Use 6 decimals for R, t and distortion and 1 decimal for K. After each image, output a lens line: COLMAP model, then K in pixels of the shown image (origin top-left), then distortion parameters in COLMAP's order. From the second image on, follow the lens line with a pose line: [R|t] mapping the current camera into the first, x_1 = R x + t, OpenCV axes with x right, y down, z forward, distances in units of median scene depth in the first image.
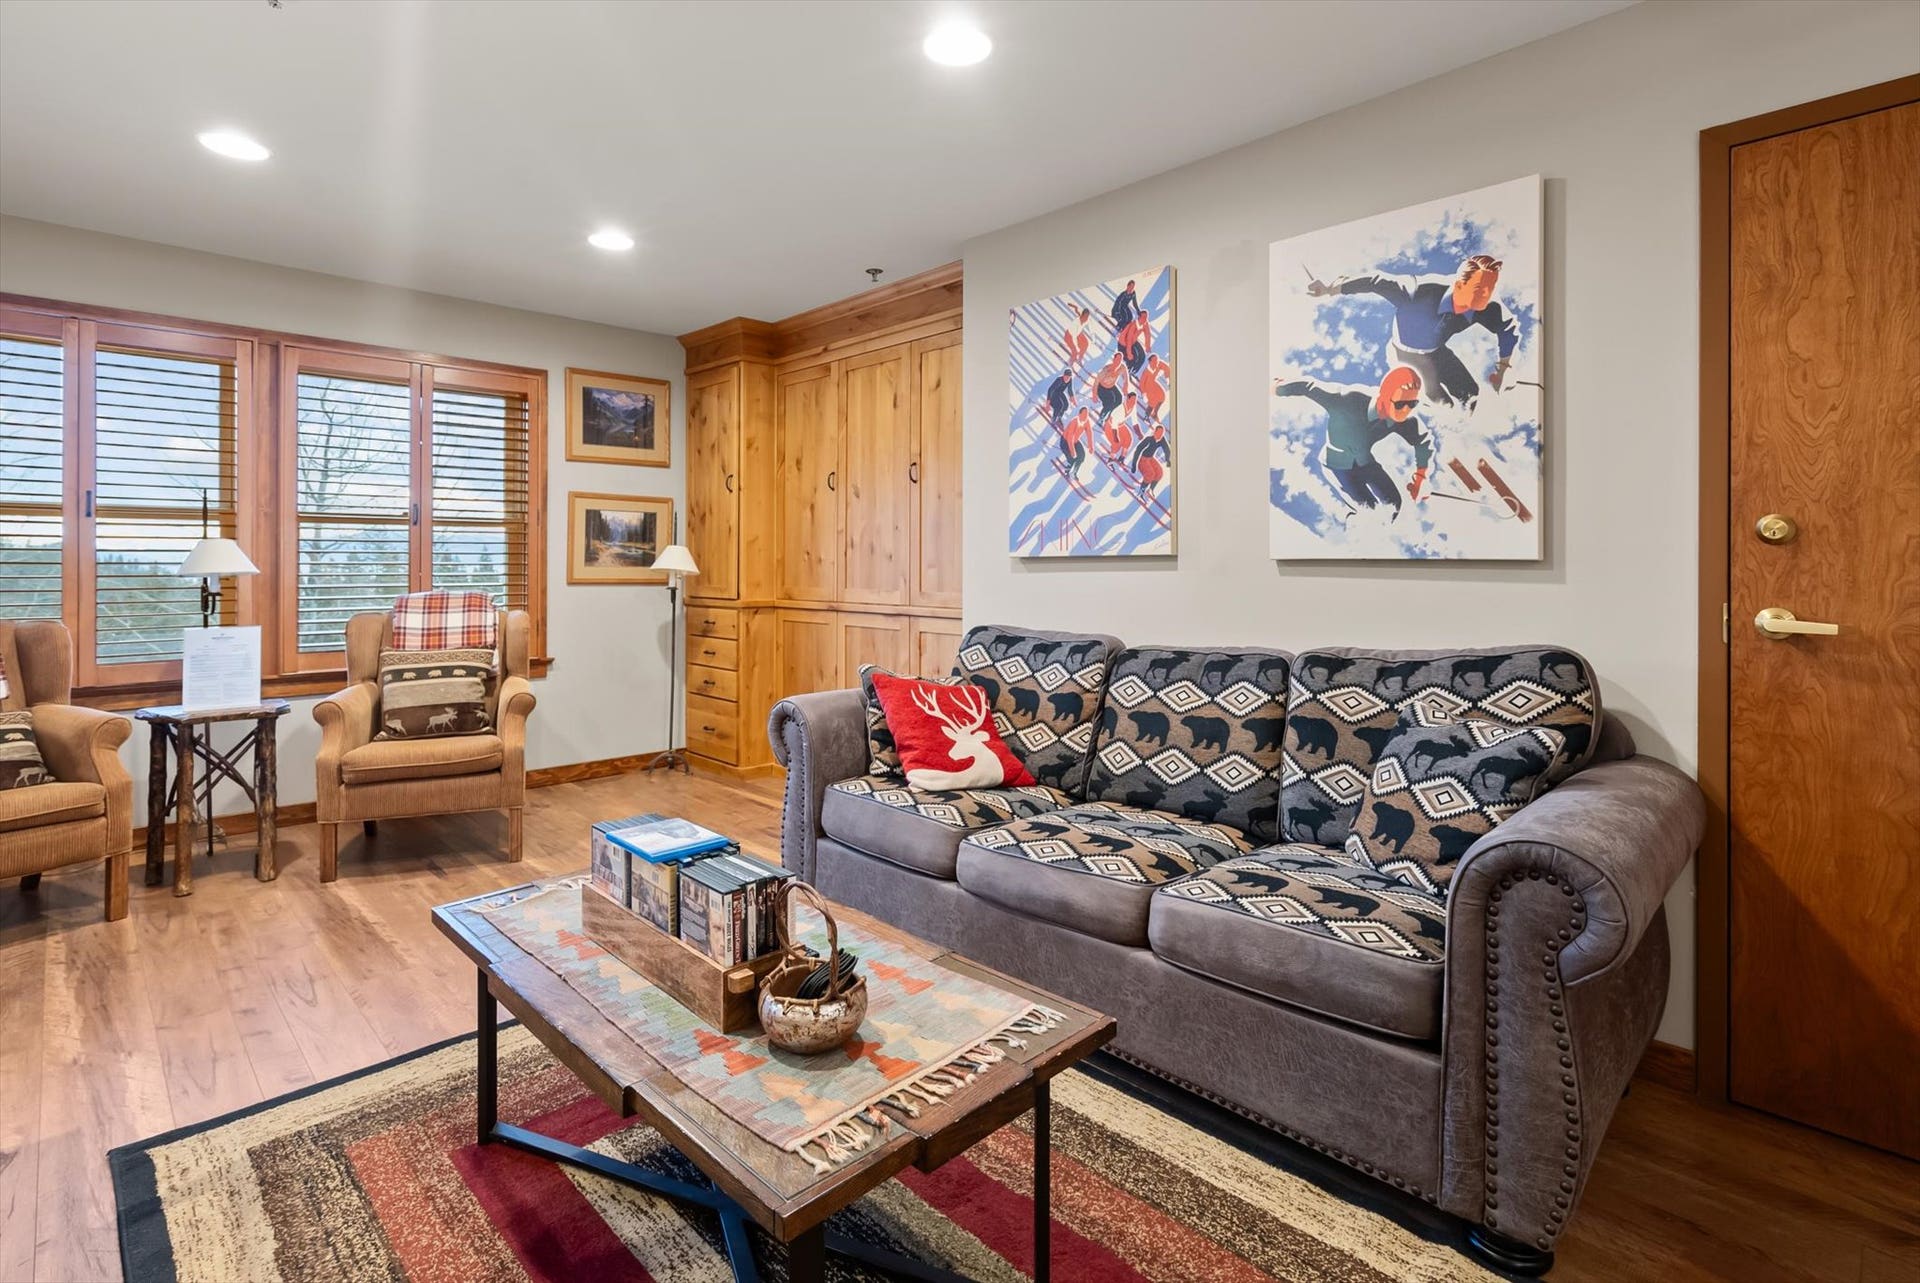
lens RADIAL K [[904.5, 0, 954.0], [0, 904.5, 564.1], [0, 0, 1]] dist [-0.003917, -0.000584]
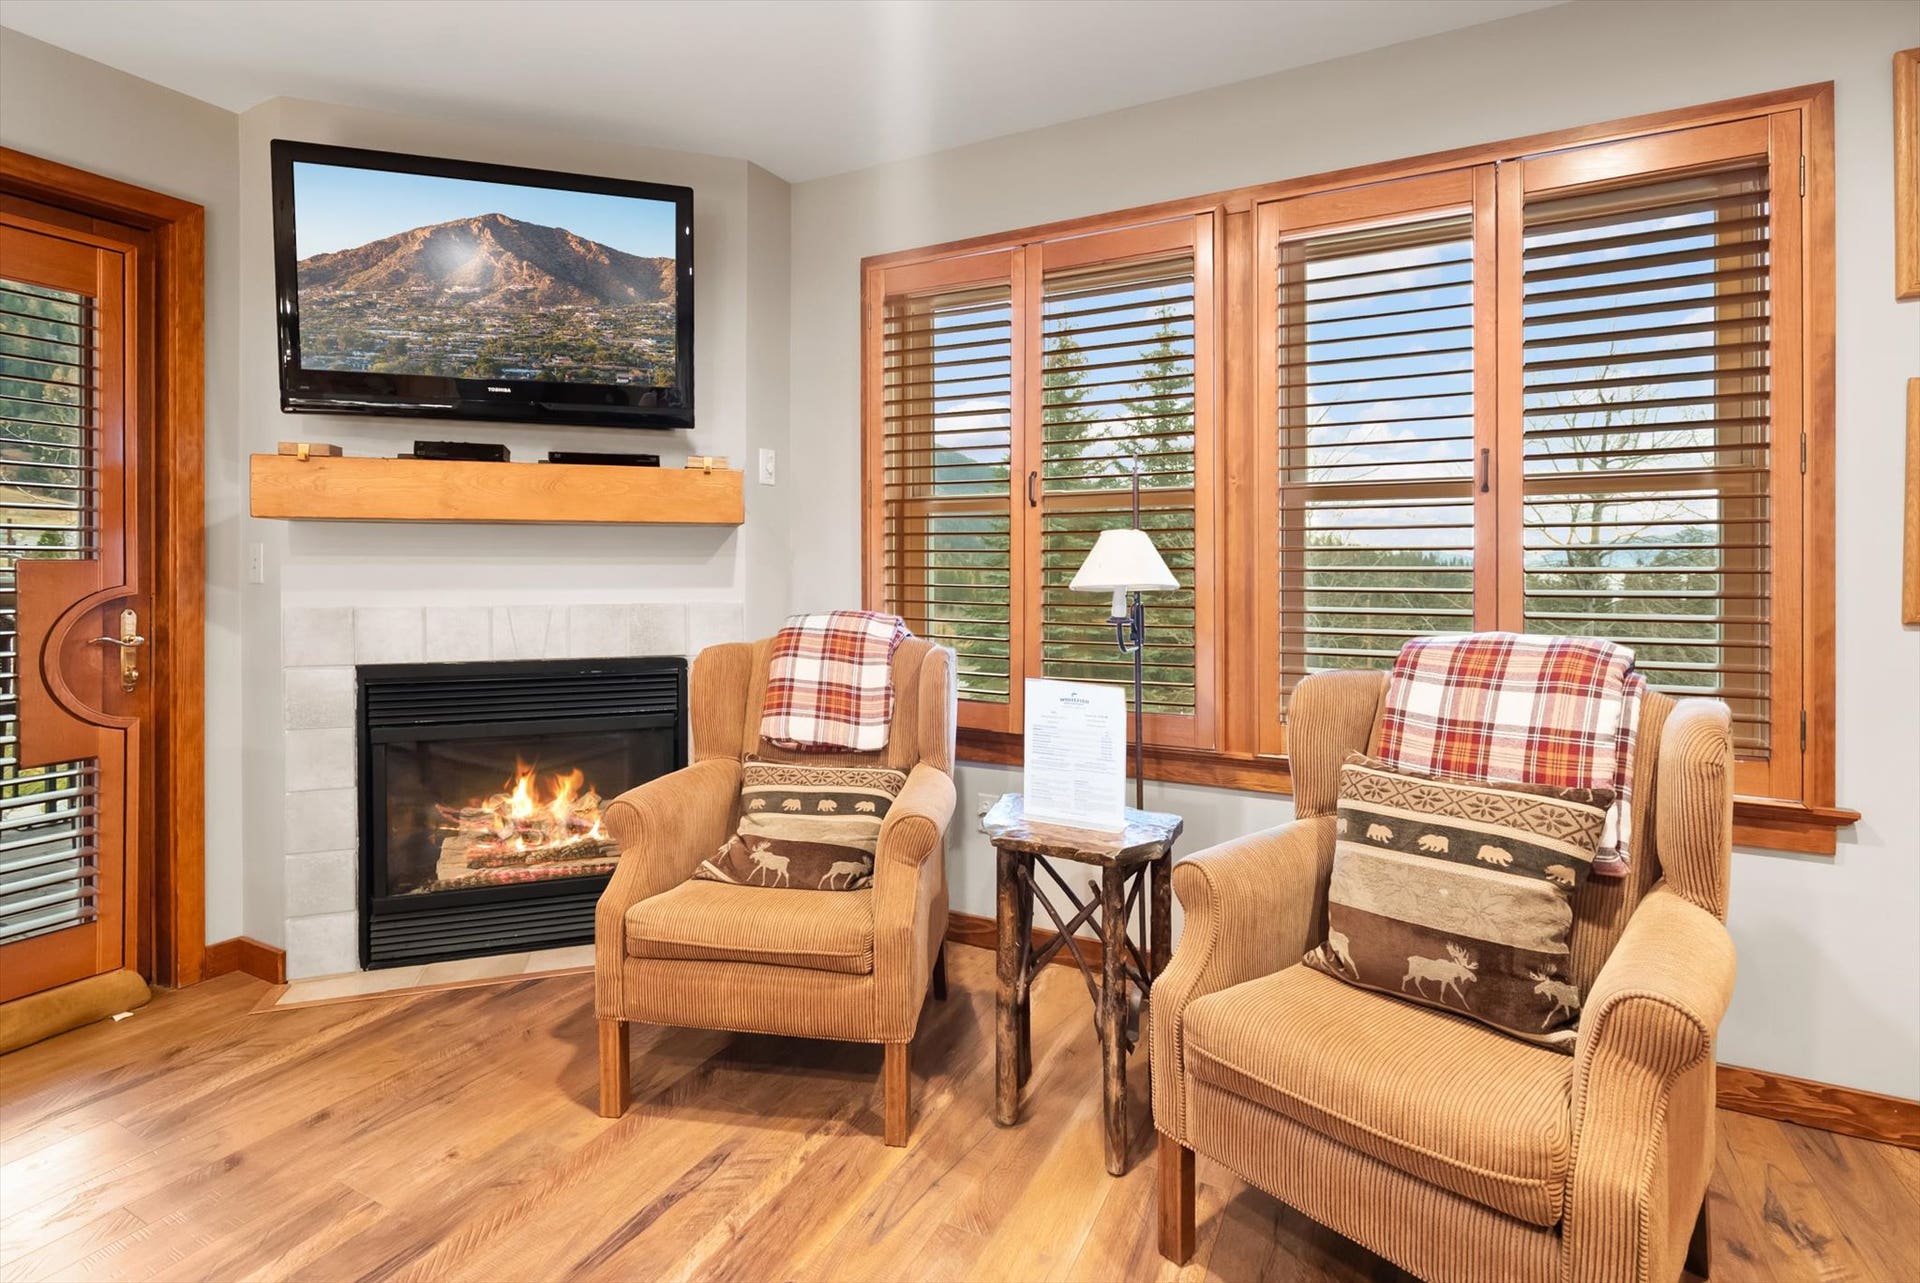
lens RADIAL K [[904.5, 0, 954.0], [0, 904.5, 564.1], [0, 0, 1]] dist [-0.003917, -0.000584]
pose [[0.312306, -0.003255, -0.949976, -0.252791], [-0.000891, 0.999993, -0.003720, -0.001930], [0.949981, 0.002008, 0.312301, 0.656334]]
